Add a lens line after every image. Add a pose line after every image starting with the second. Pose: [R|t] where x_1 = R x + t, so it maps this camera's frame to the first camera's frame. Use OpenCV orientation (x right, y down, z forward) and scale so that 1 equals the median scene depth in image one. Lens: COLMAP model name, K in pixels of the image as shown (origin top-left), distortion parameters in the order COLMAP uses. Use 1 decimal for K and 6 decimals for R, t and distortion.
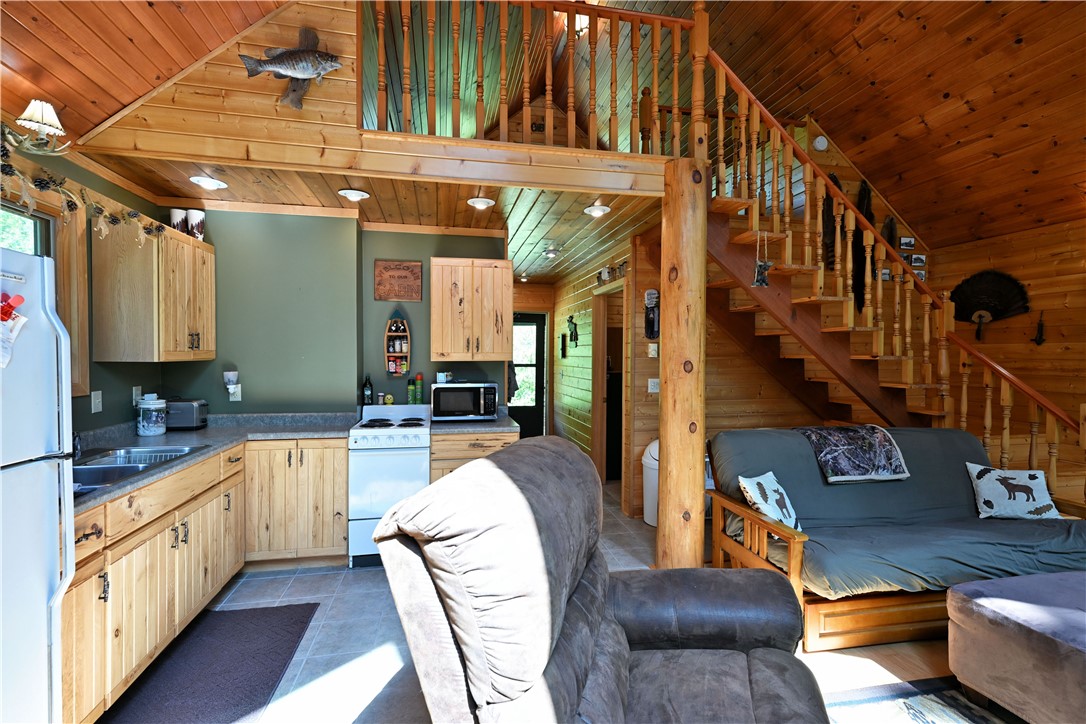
lens RADIAL K [[479.9, 0, 539.5], [0, 479.9, 363.6], [0, 0, 1]] dist [0.008339, 0.001617]
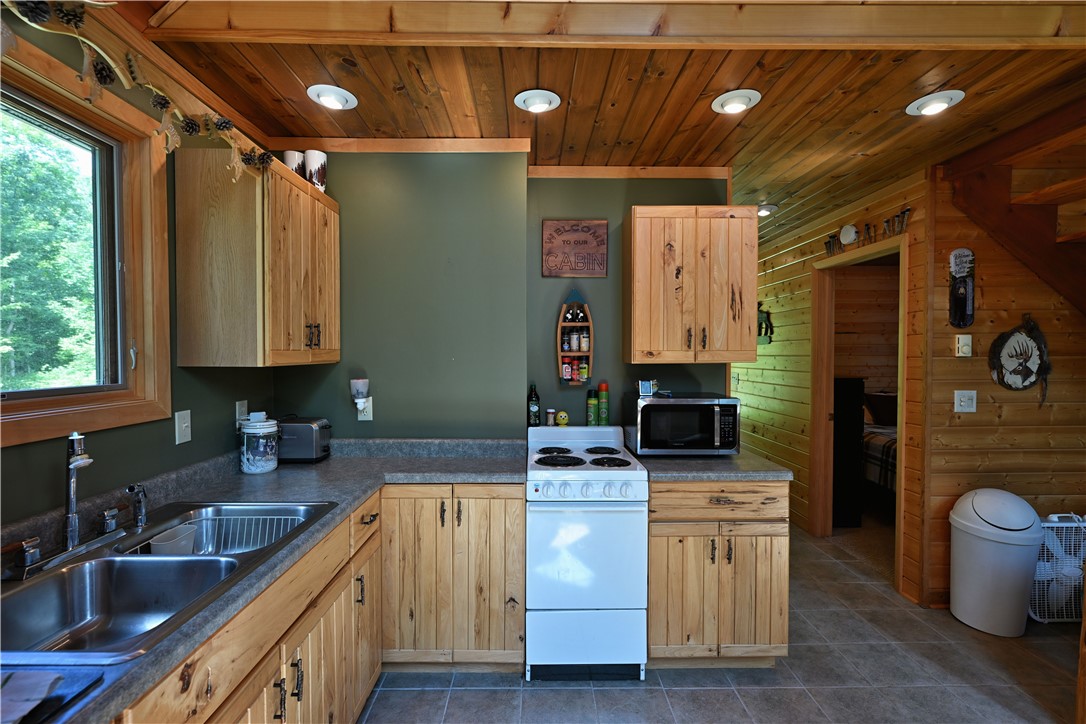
lens RADIAL K [[479.9, 0, 539.6], [0, 479.9, 362.9], [0, 0, 1]] dist [0.008339, 0.001617]
pose [[0.982980, -0.001690, -0.183704, -0.257430], [0.001514, 0.999998, -0.001100, -0.006476], [0.183705, 0.000803, 0.982981, 0.363188]]
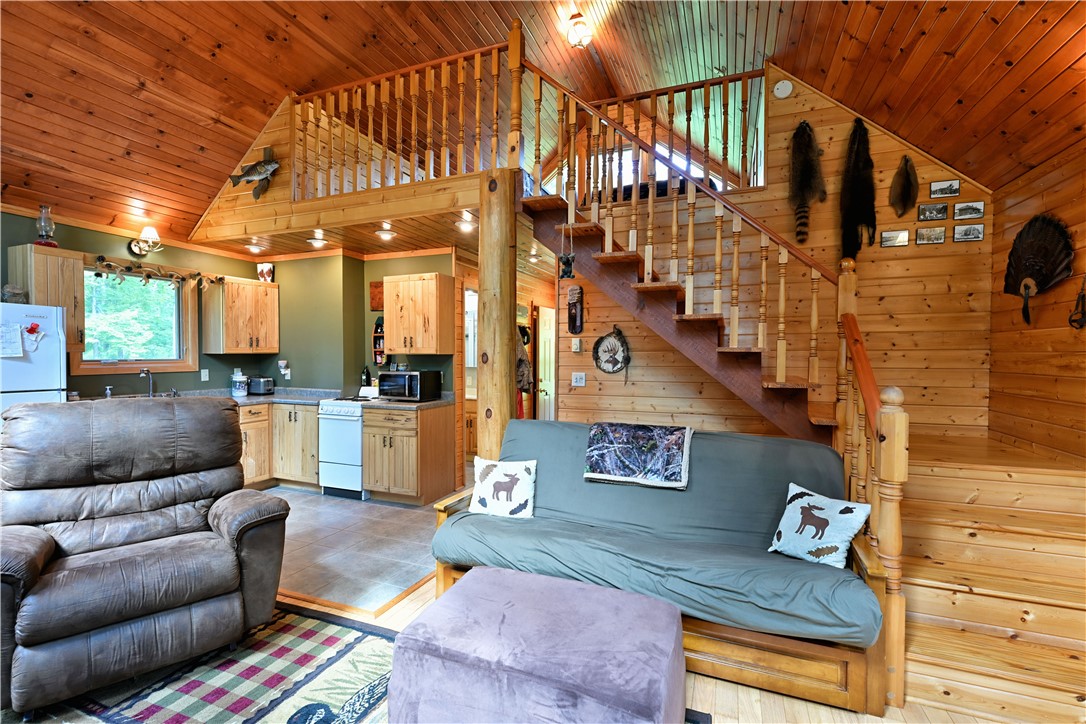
lens RADIAL K [[479.9, 0, 538.1], [0, 479.9, 361.2], [0, 0, 1]] dist [0.008339, 0.001617]
pose [[0.836611, 0.007055, -0.547752, 0.968227], [-0.009407, 0.999955, -0.001489, 0.012724], [0.547716, 0.006399, 0.836640, 0.127701]]
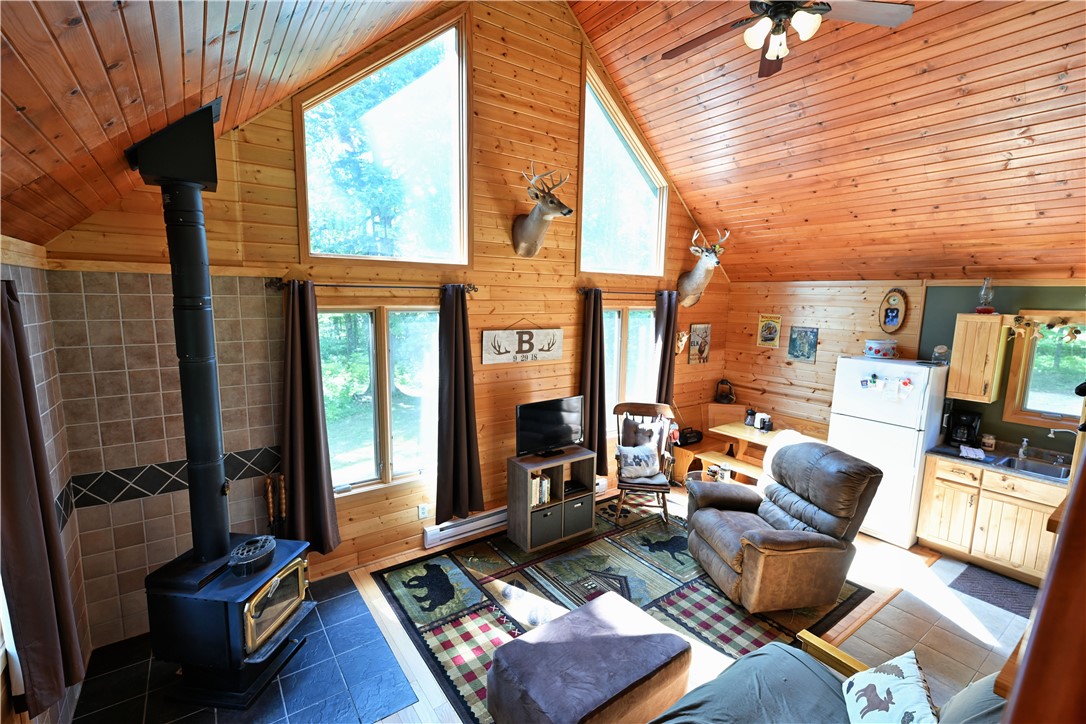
lens RADIAL K [[479.9, 0, 544.9], [0, 479.9, 365.5], [0, 0, 1]] dist [0.008339, 0.001617]
pose [[-0.908811, 0.033100, -0.415893, 1.057952], [-0.032386, 0.988243, 0.149423, -0.258709], [0.415949, 0.149266, -0.897054, 1.163173]]
